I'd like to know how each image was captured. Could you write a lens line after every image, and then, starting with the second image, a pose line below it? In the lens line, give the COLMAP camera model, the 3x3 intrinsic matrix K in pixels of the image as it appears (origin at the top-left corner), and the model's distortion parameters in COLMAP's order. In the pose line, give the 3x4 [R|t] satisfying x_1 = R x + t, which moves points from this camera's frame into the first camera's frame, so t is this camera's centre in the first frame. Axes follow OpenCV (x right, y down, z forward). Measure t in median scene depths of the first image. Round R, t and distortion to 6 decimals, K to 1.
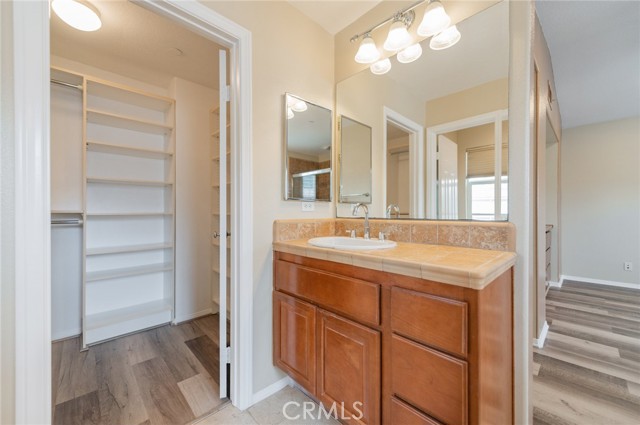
lens RADIAL K [[252.8, 0, 320.5], [0, 252.8, 213.4], [0, 0, 1]] dist [0.015414, -0.003016]
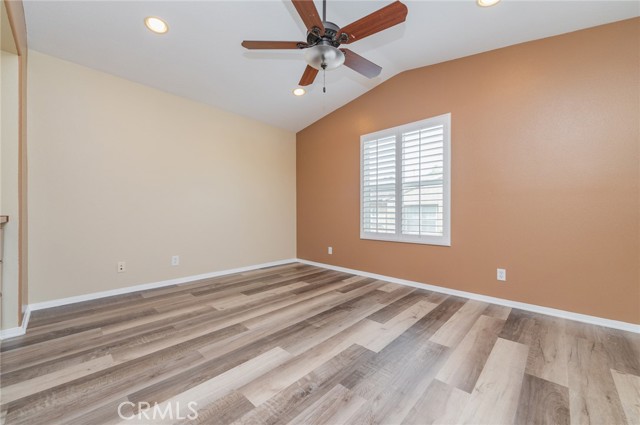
lens RADIAL K [[252.8, 0, 321.0], [0, 252.8, 213.5], [0, 0, 1]] dist [0.015414, -0.003016]
pose [[-0.027473, 0.002302, 0.999620, 0.410657], [0.006941, 0.999974, -0.002112, 0.049254], [-0.999598, 0.006880, -0.027488, 0.422424]]
